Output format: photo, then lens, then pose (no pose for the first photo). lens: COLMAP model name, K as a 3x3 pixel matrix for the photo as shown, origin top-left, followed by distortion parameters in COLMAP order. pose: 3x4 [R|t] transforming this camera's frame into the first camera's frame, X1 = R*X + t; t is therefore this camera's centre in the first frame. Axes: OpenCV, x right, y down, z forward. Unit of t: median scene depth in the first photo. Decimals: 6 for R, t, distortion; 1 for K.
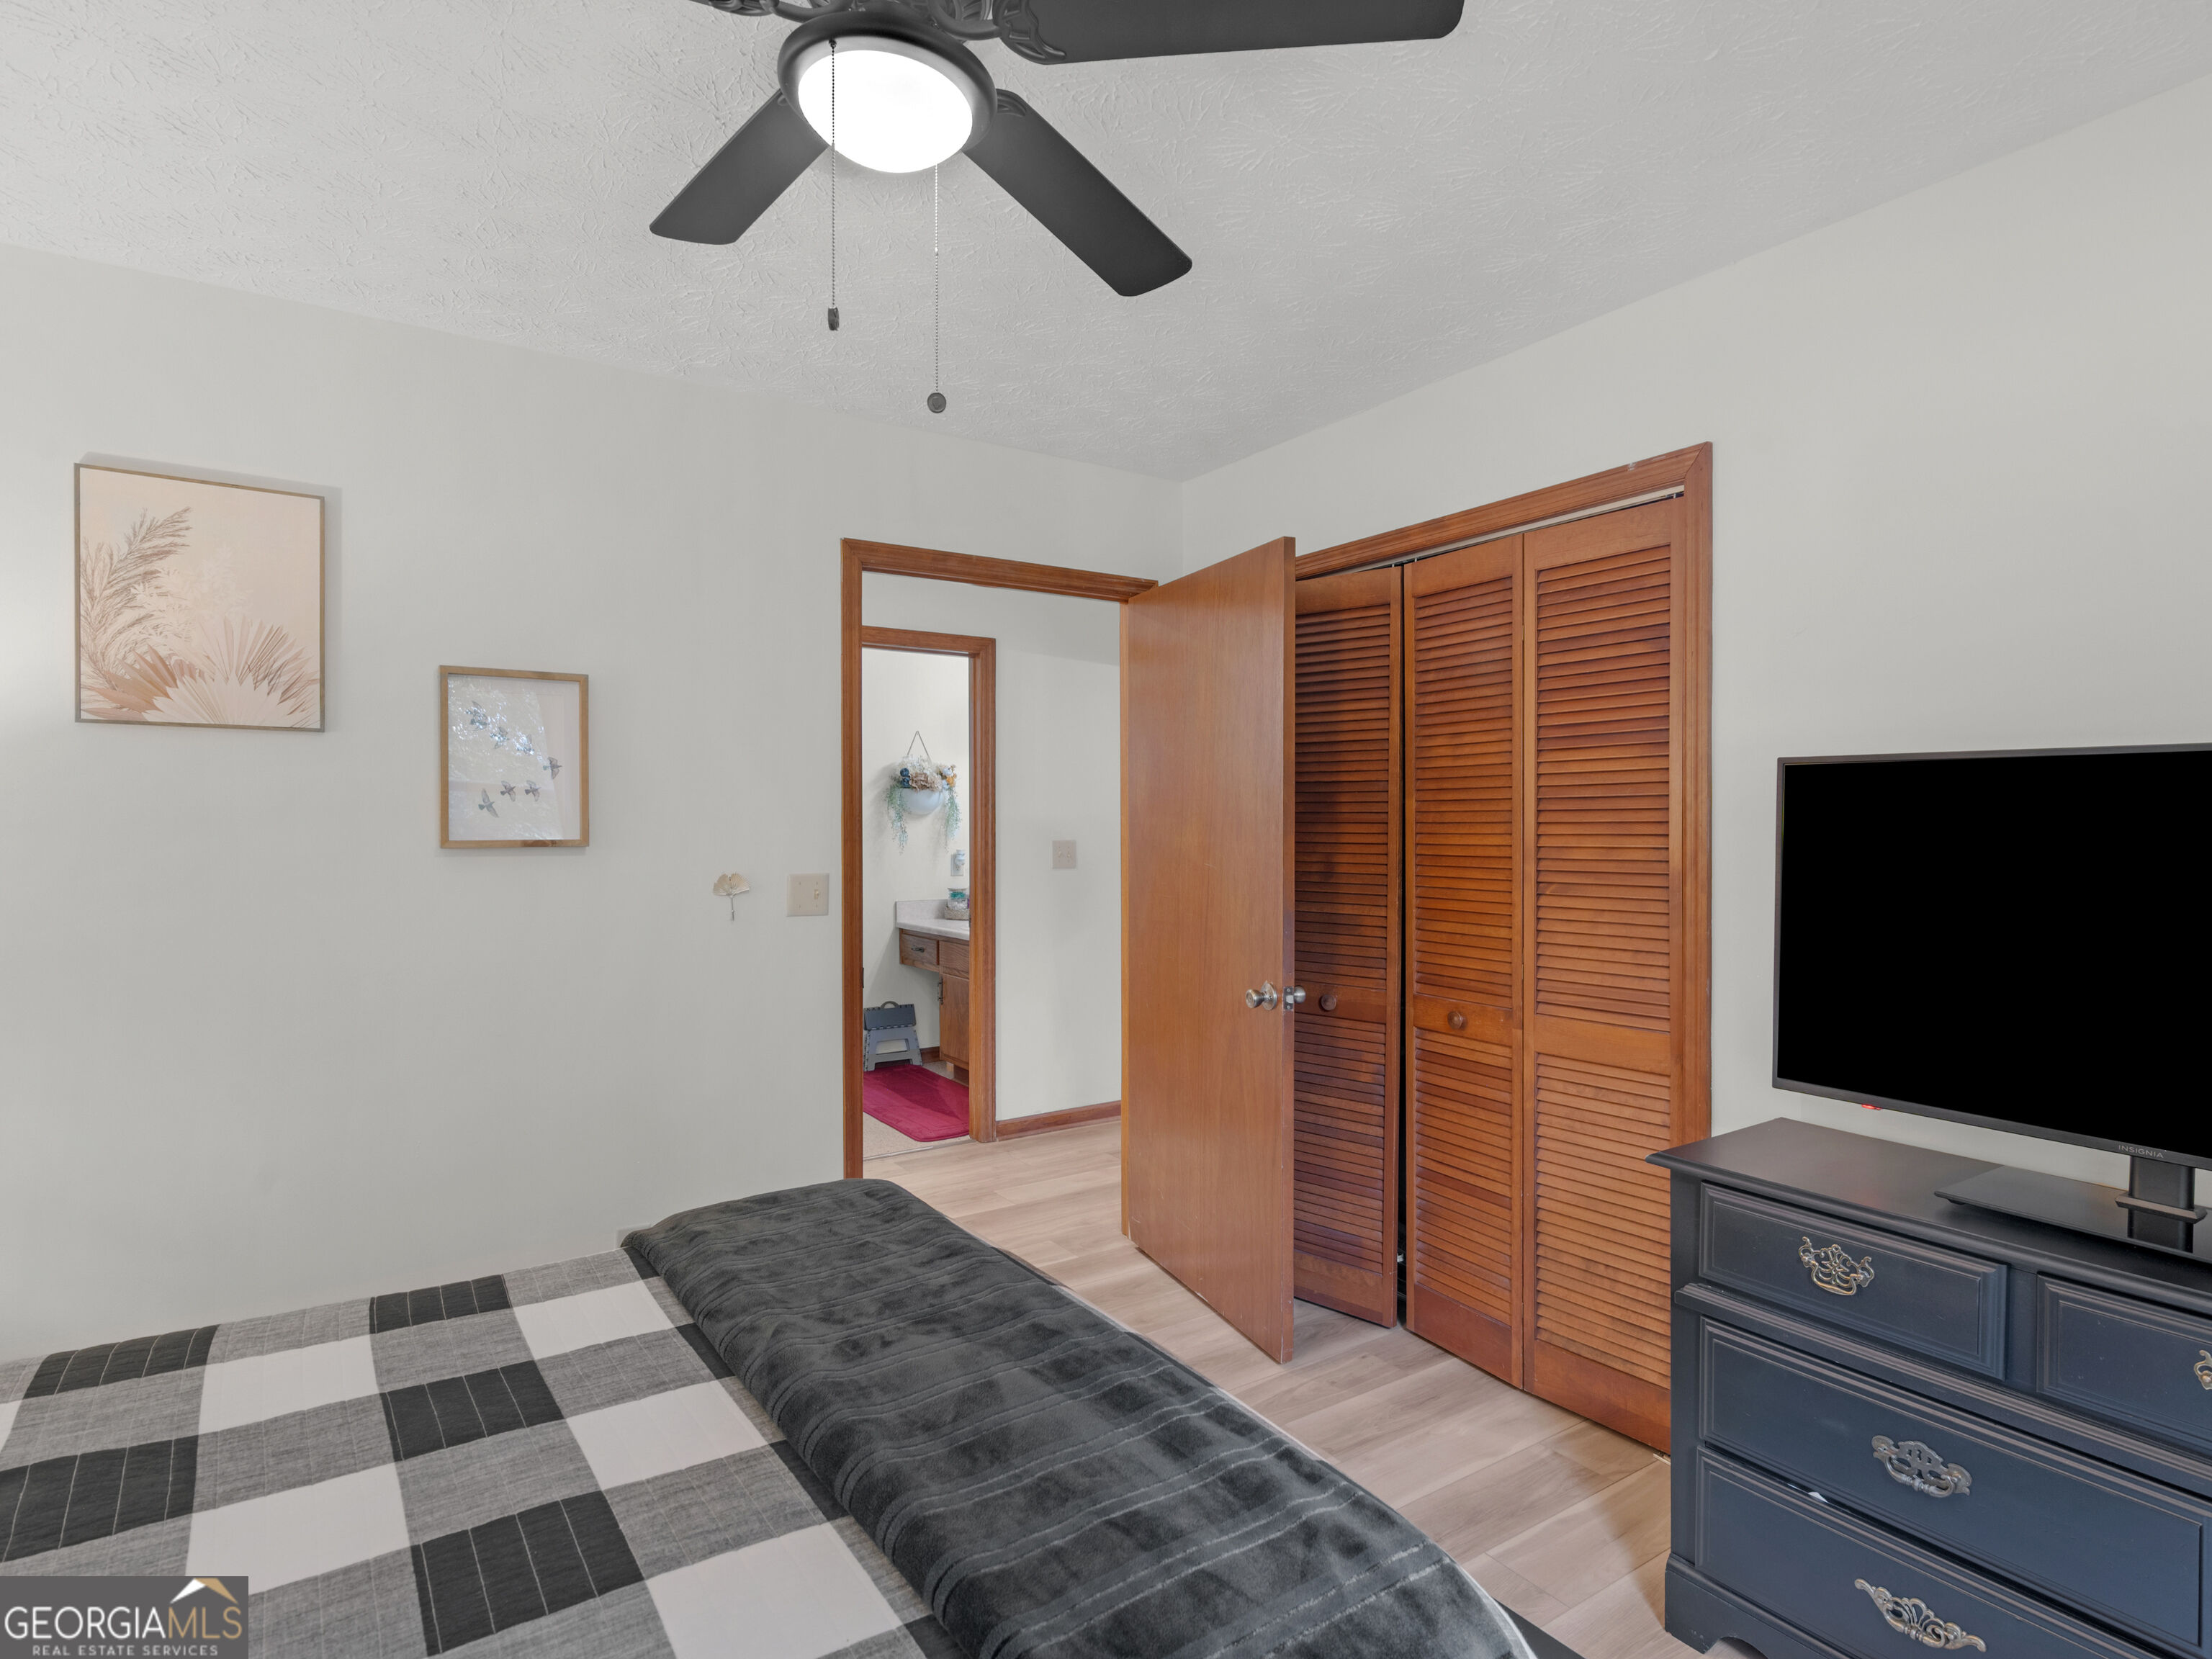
lens RADIAL K [[1164.1, 0, 1092.3], [0, 1164.1, 827.9], [0, 0, 1]] dist [0.004642, -0.000202]
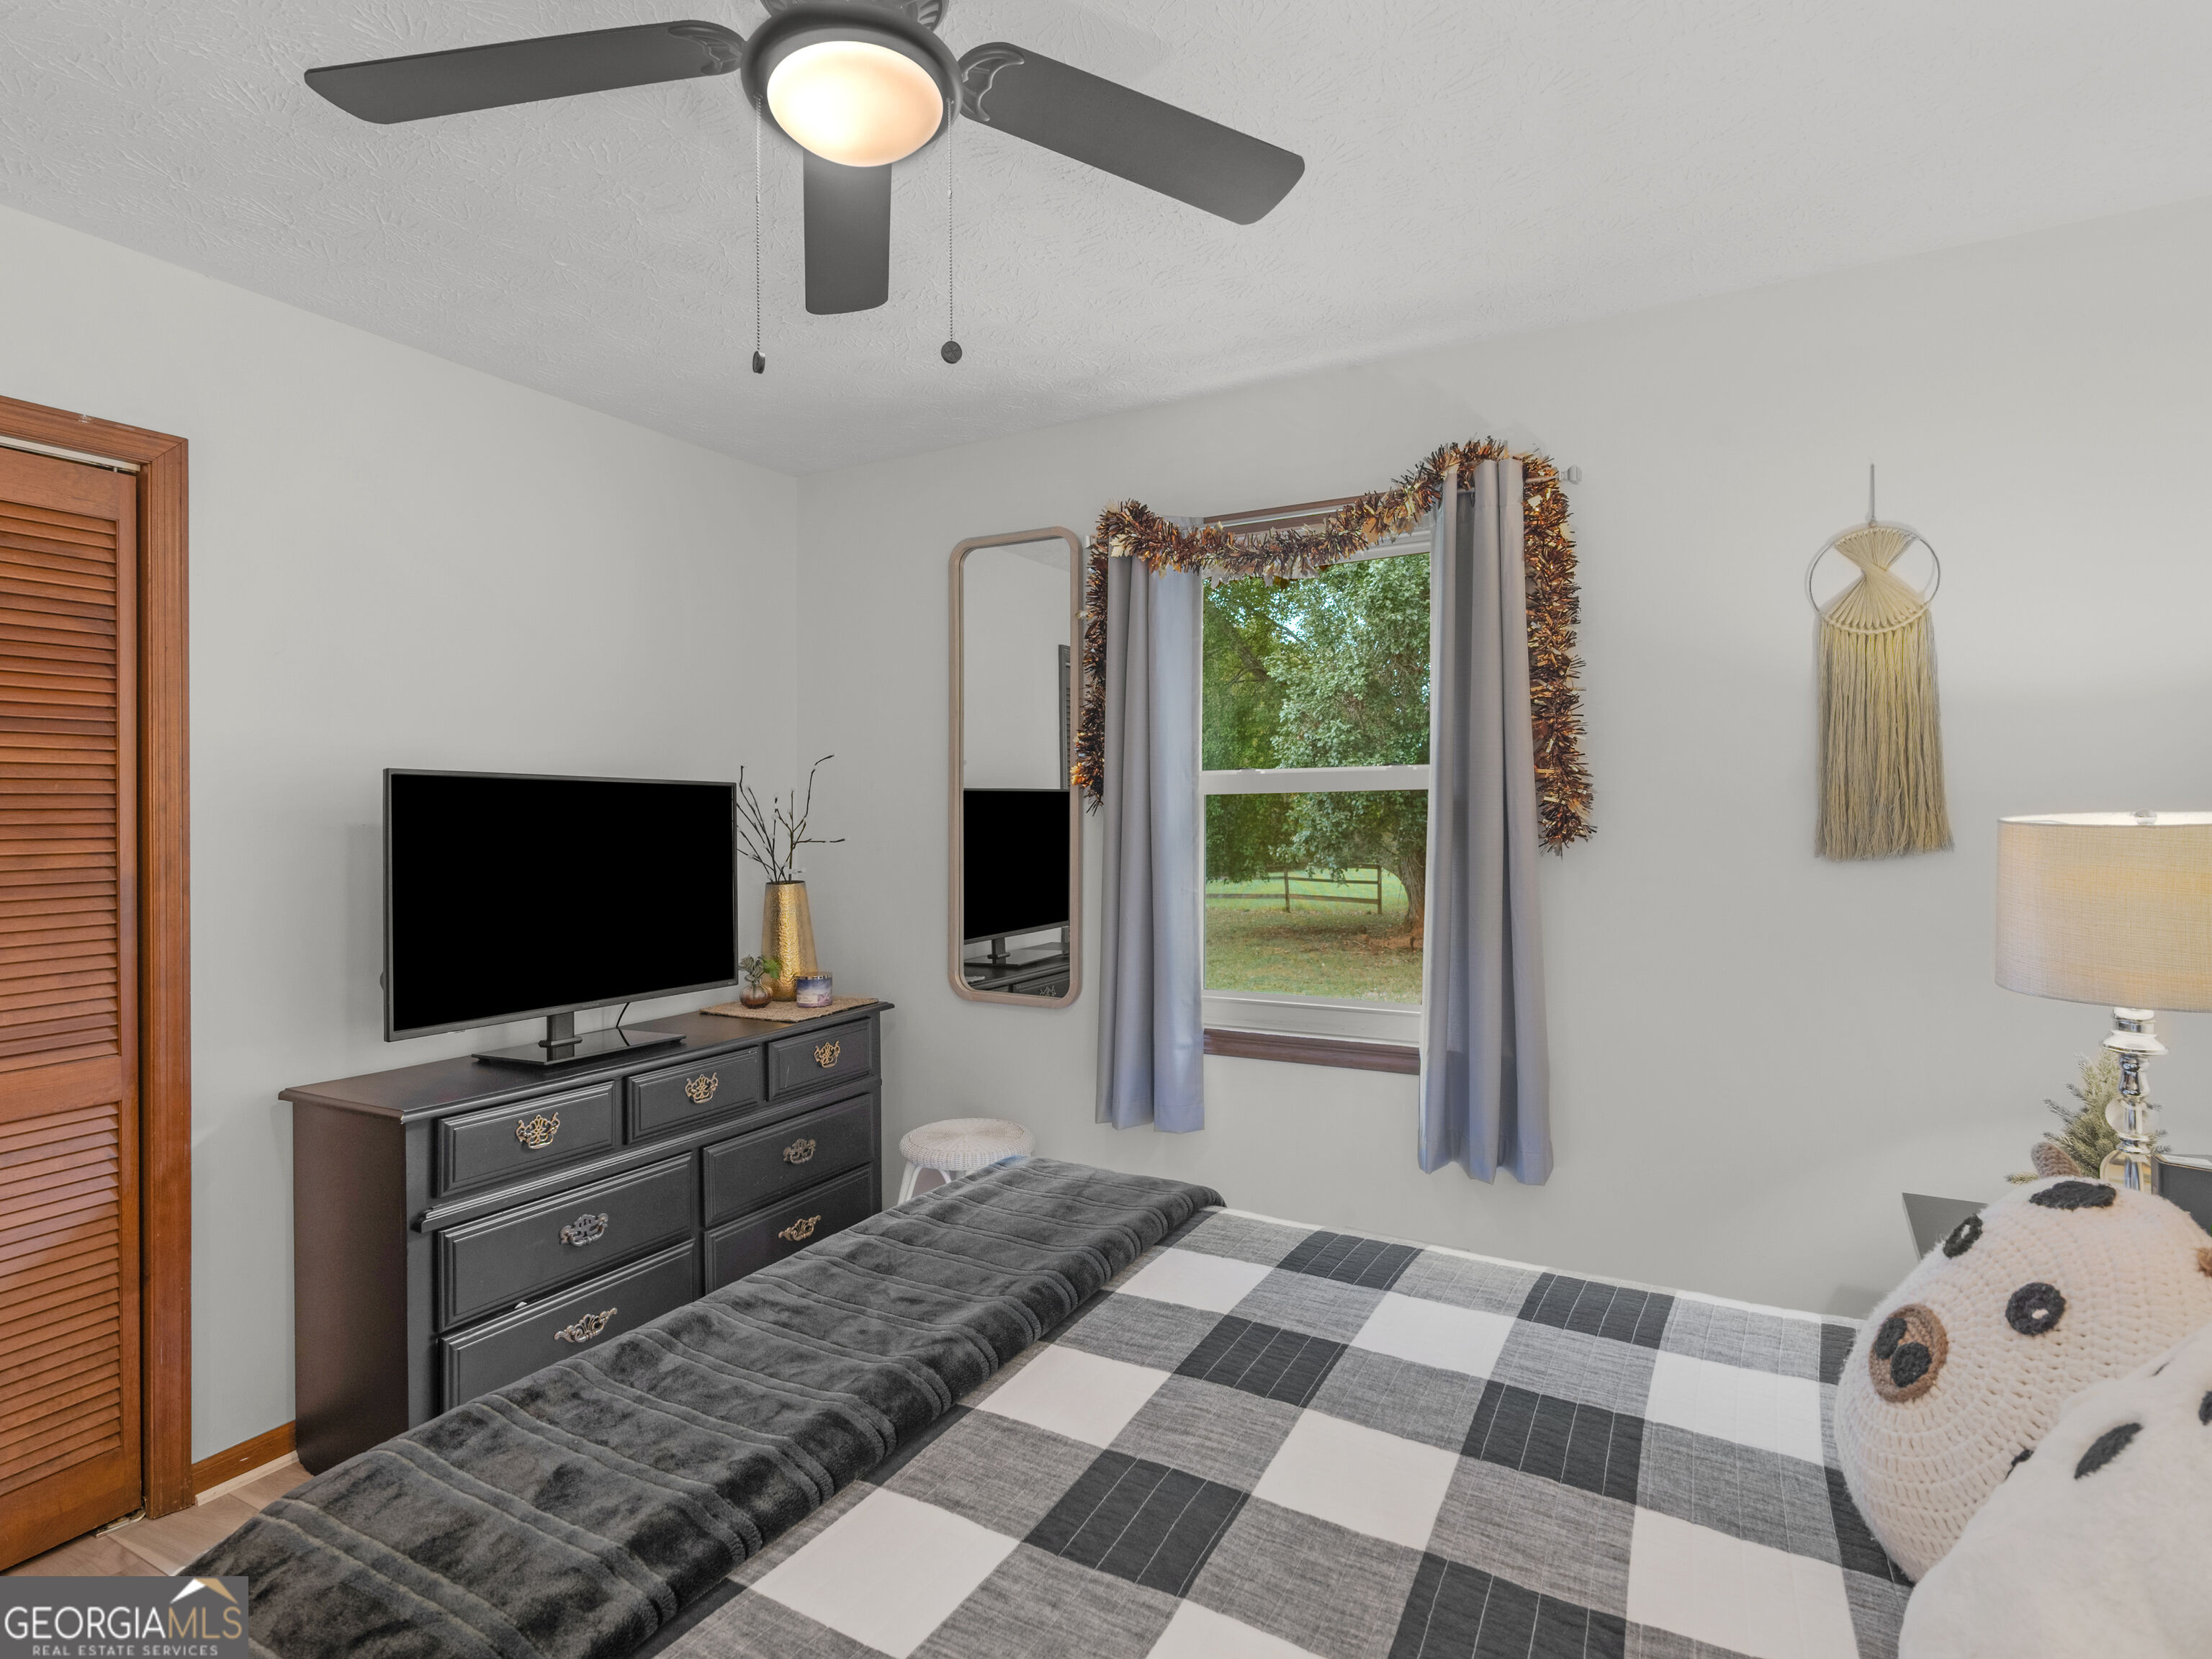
lens RADIAL K [[1067.9, 0, 1106.9], [0, 1067.9, 818.8], [0, 0, 1]] dist [0.001108, 0.000177]
pose [[-0.446357, 0.001499, 0.894854, -0.958242], [0.013879, 0.999890, 0.005248, -0.003847], [-0.894748, 0.014762, -0.446328, 1.078225]]
